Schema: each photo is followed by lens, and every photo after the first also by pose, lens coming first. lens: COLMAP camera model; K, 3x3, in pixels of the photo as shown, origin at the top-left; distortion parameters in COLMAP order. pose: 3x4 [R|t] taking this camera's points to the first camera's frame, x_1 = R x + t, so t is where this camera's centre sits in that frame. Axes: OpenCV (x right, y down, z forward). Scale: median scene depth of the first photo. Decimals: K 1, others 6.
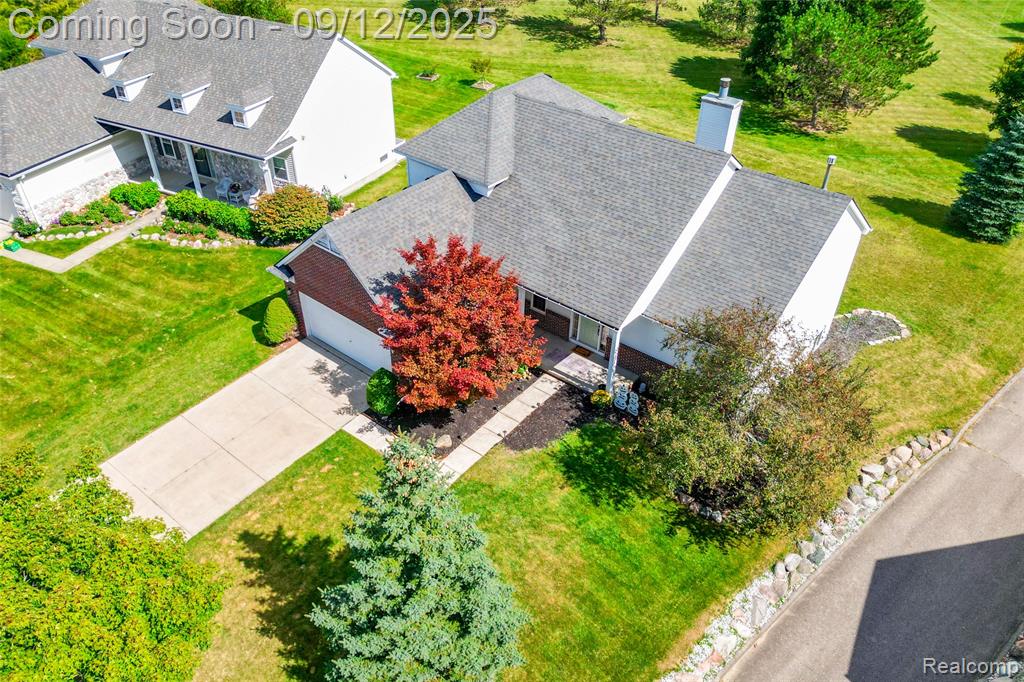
lens RADIAL K [[765.4, 0, 498.3], [0, 765.4, 382.0], [0, 0, 1]] dist [0.058864, -0.051477]
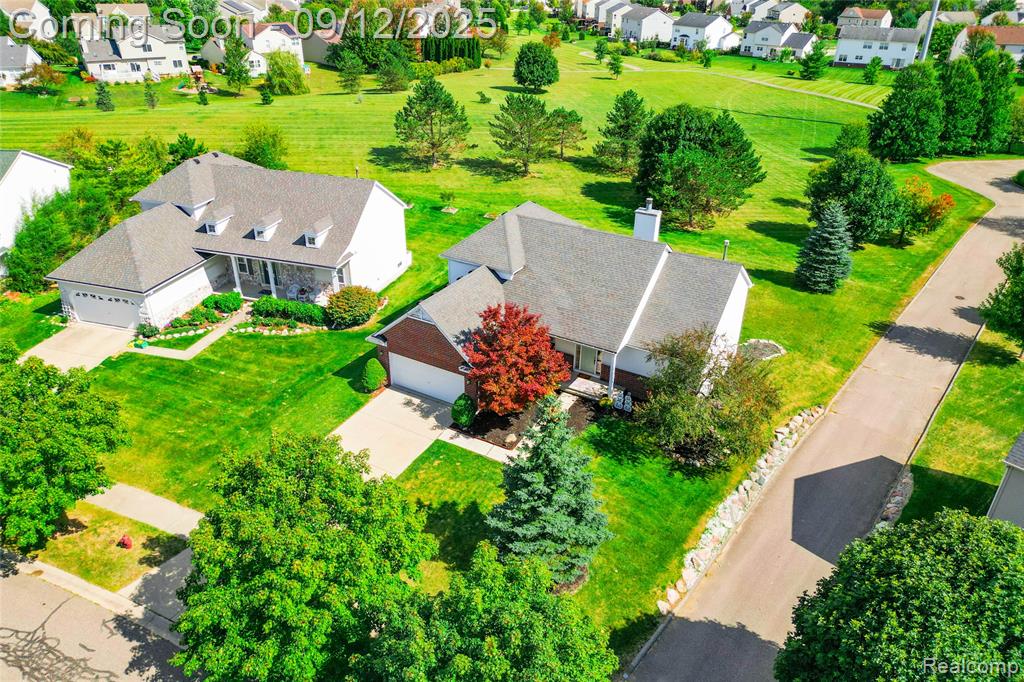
lens RADIAL K [[711.4, 0, 512.0], [0, 711.4, 341.0], [0, 0, 1]] dist [0.083609, -0.095062]
pose [[0.985474, -0.078953, 0.150361, -0.207292], [0.104479, 0.979845, -0.170259, 0.101466], [-0.133888, 0.183496, 0.973860, -0.301215]]
